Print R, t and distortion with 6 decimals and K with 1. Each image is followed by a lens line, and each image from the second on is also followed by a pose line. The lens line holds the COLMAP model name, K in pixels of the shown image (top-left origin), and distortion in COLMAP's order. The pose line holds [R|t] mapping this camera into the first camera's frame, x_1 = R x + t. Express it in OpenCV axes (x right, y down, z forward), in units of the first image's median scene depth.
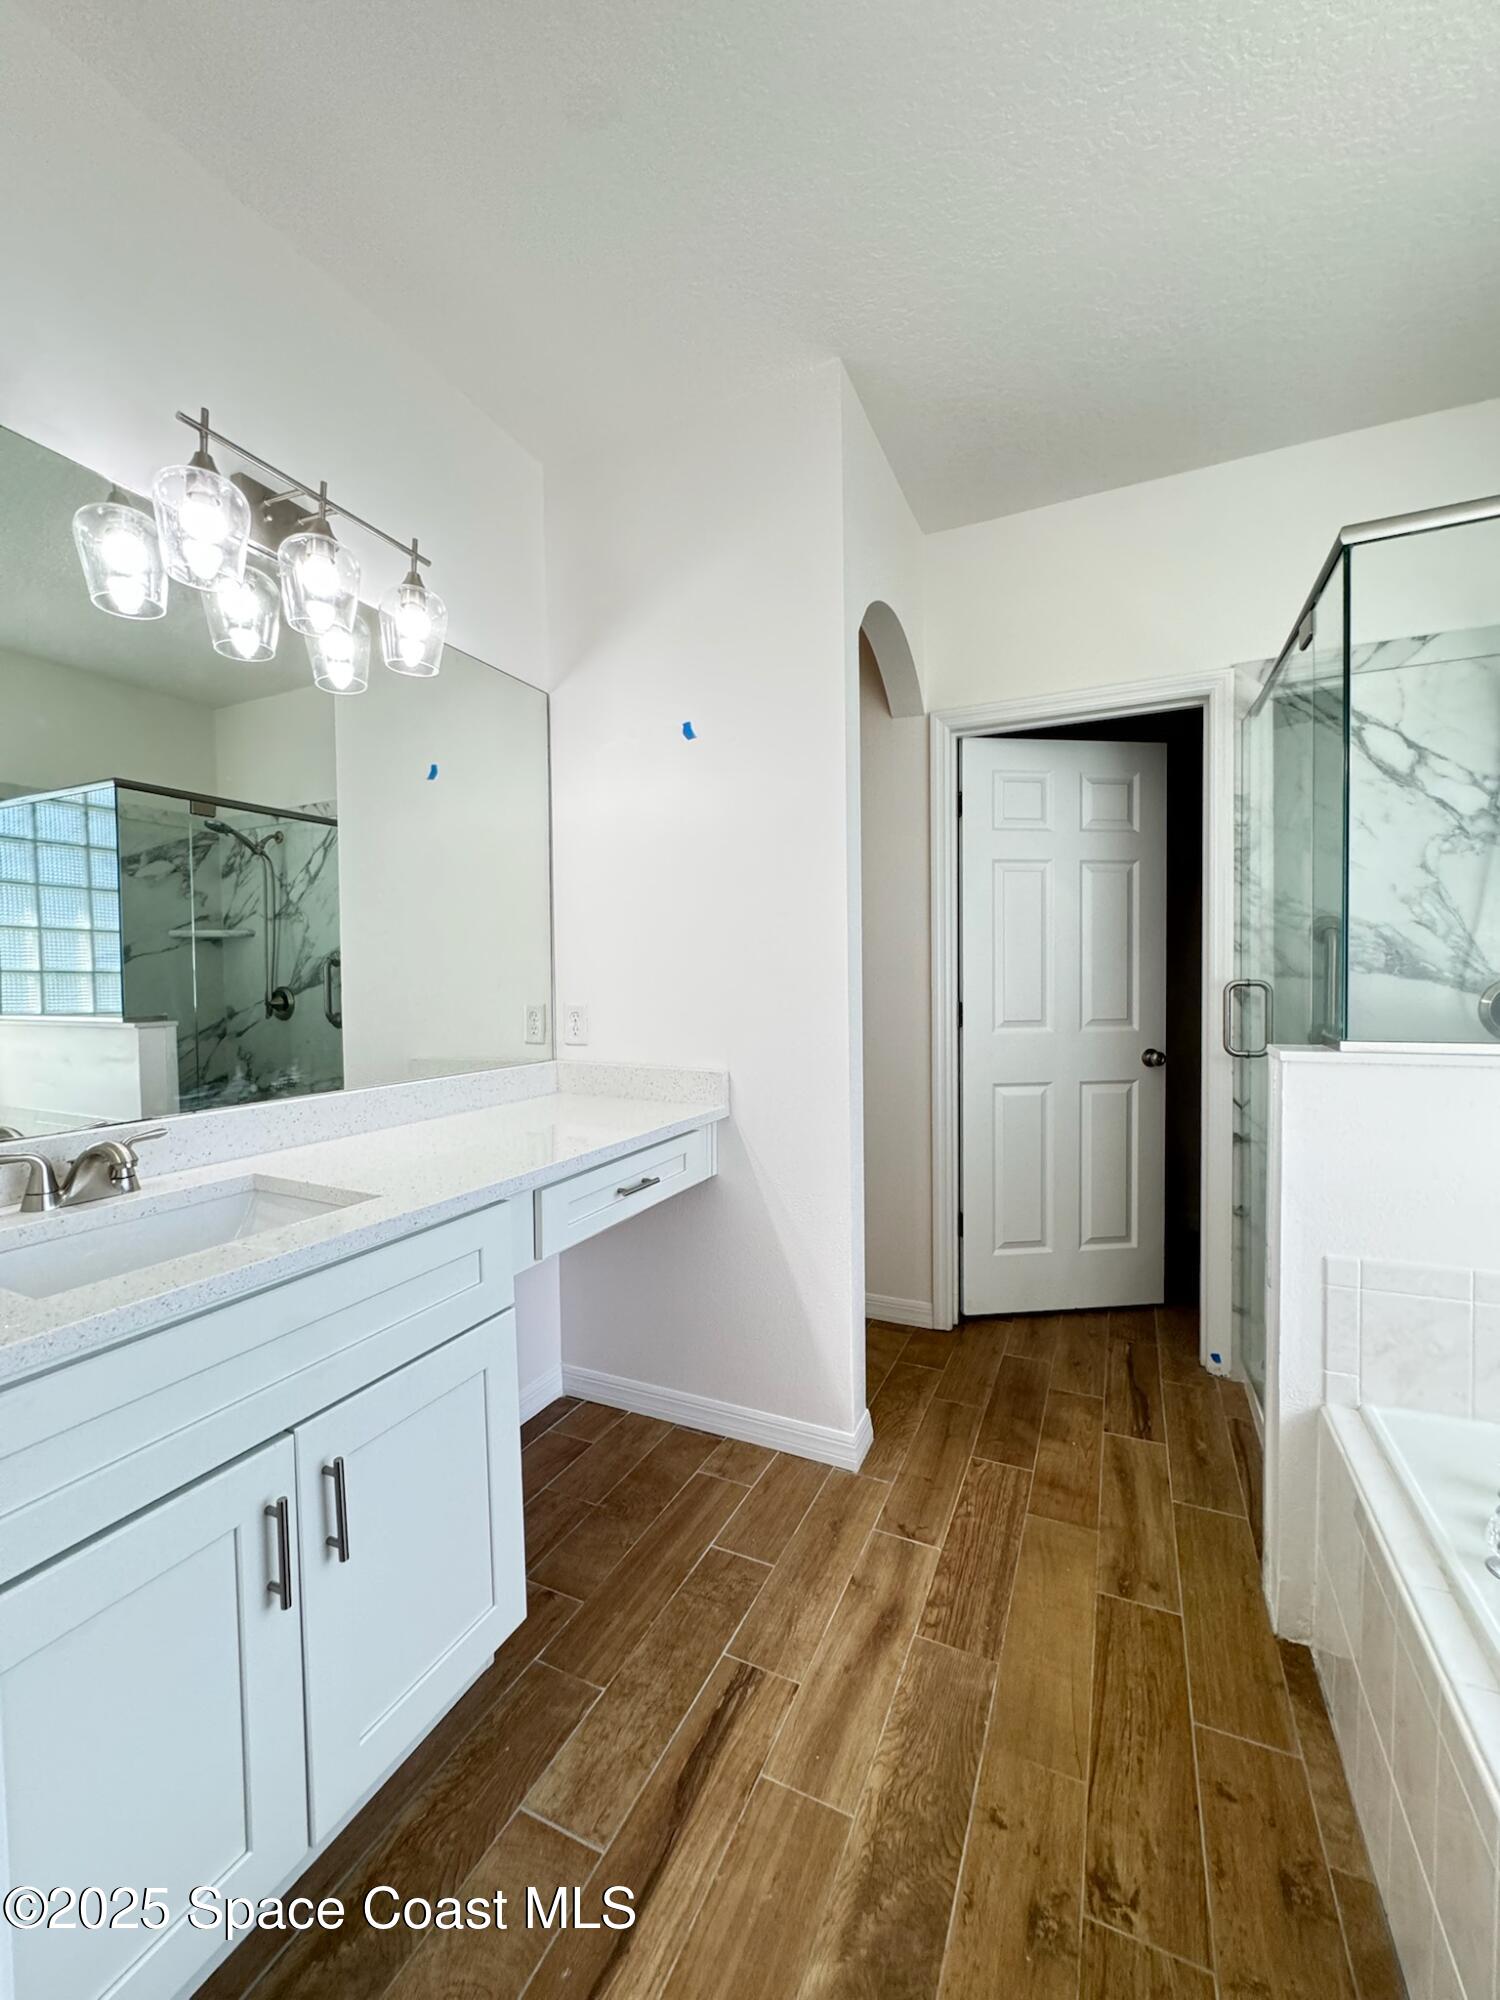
lens RADIAL K [[799.1, 0, 745.5], [0, 799.1, 998.2], [0, 0, 1]] dist [-0.005575, 0.000541]
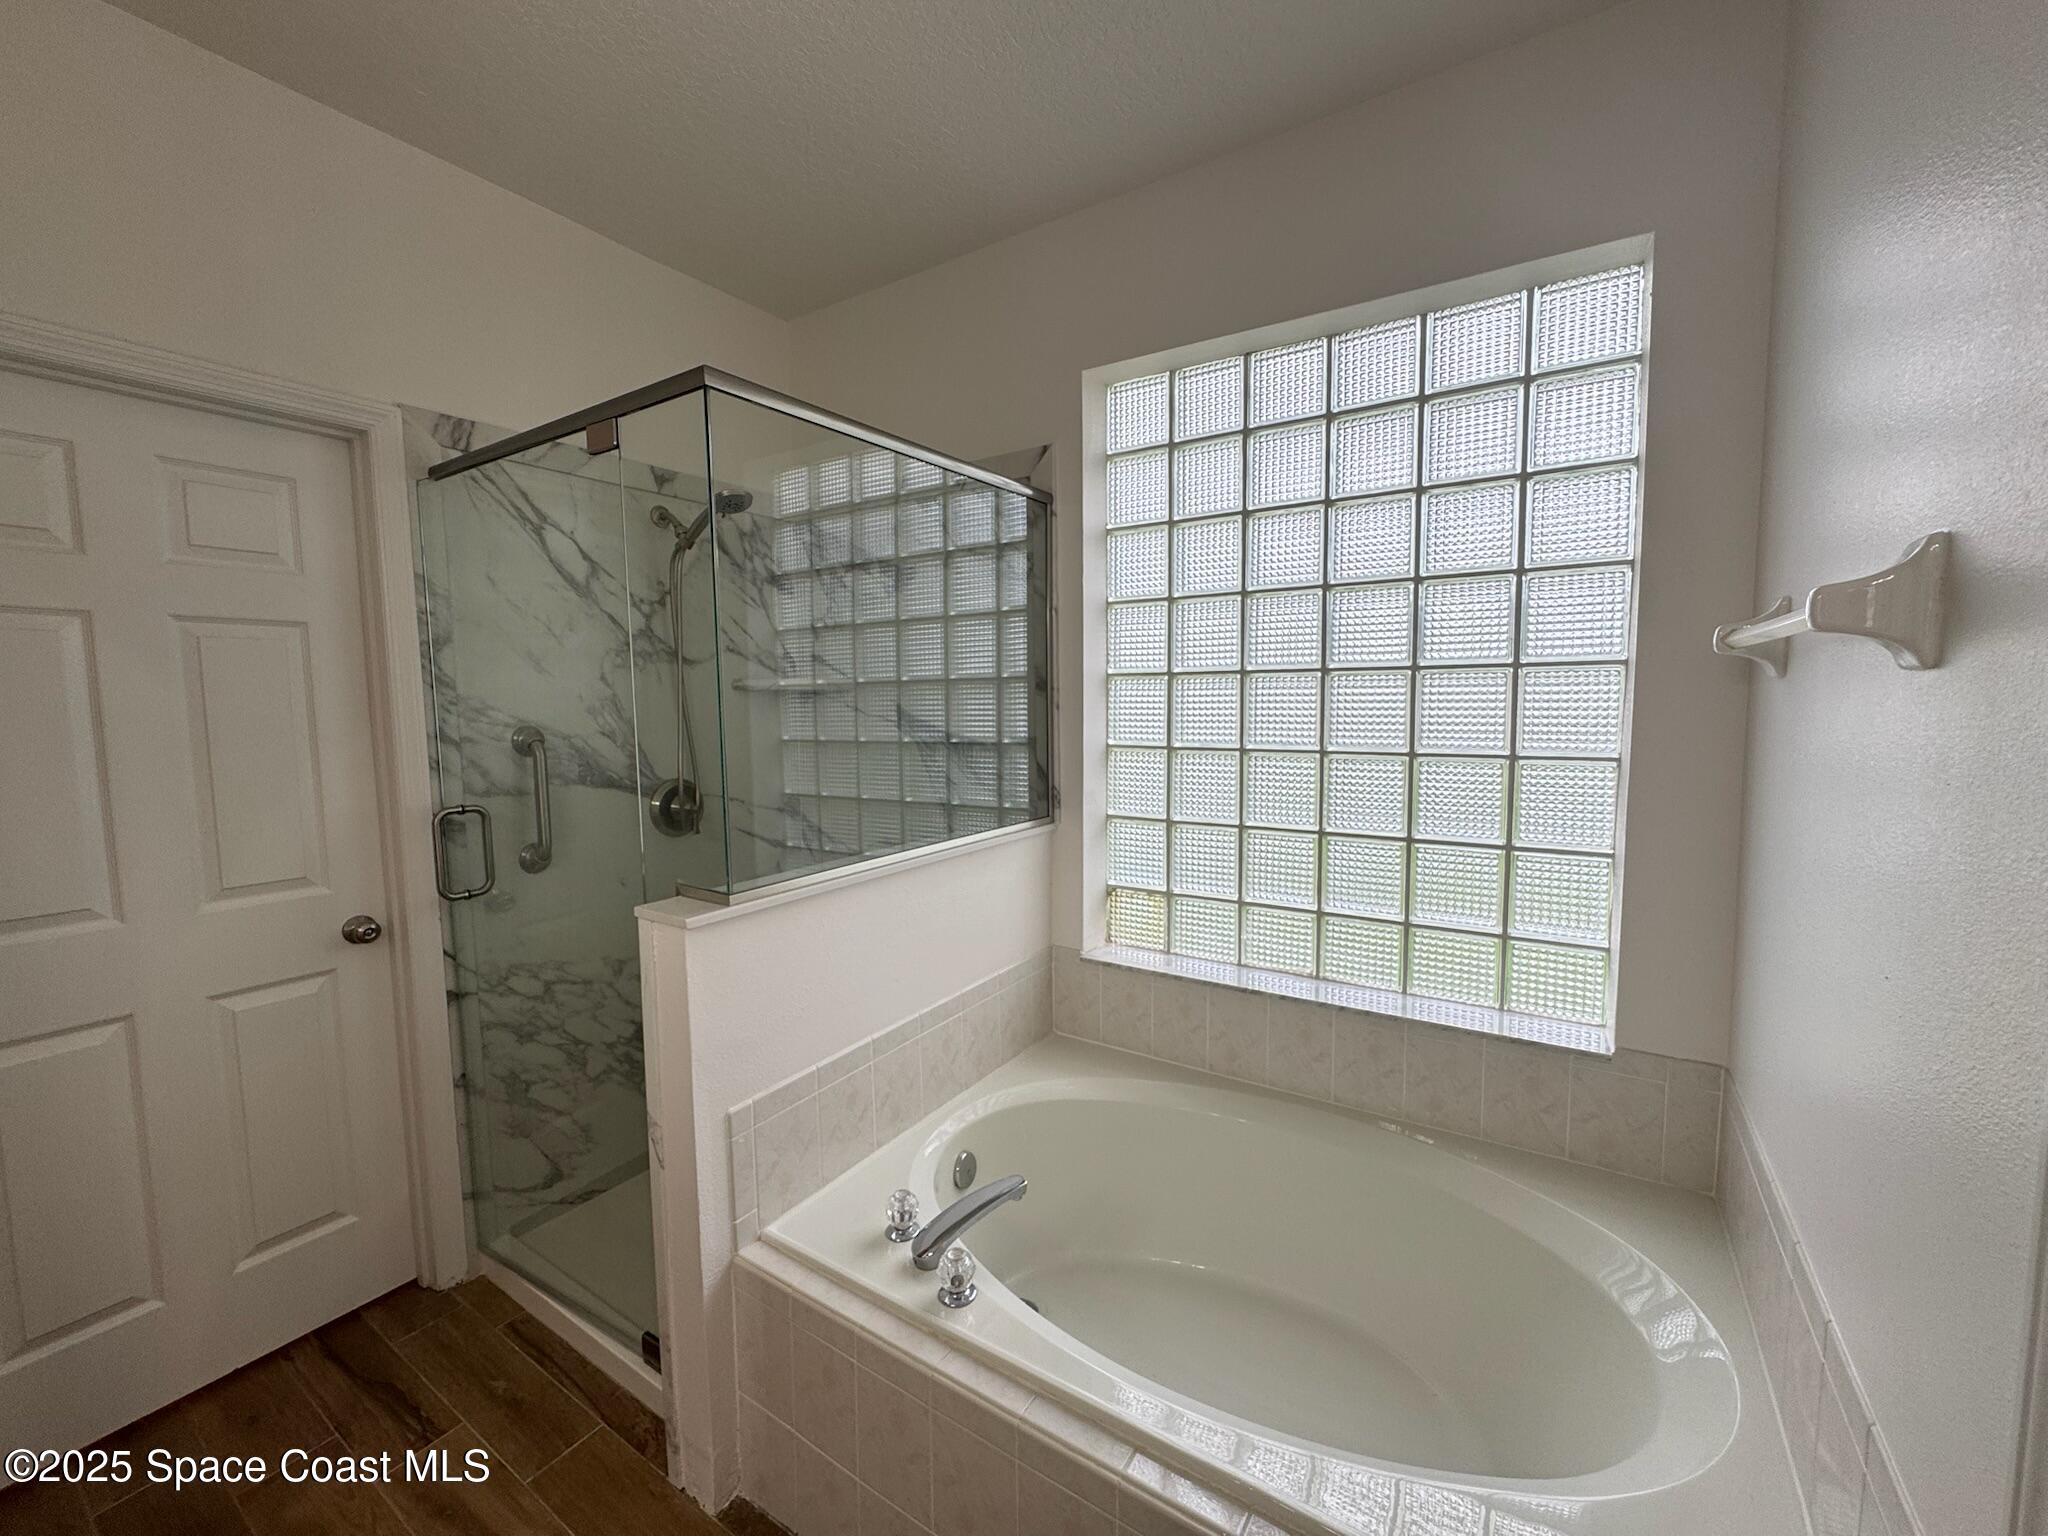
lens RADIAL K [[818.3, 0, 1024.2], [0, 818.3, 768.3], [0, 0, 1]] dist [-0.005575, 0.000541]
pose [[0.136265, -0.073619, 0.987933, -0.126045], [0.037254, 0.996910, 0.069149, -0.102594], [-0.989972, 0.027382, 0.138587, 0.316743]]
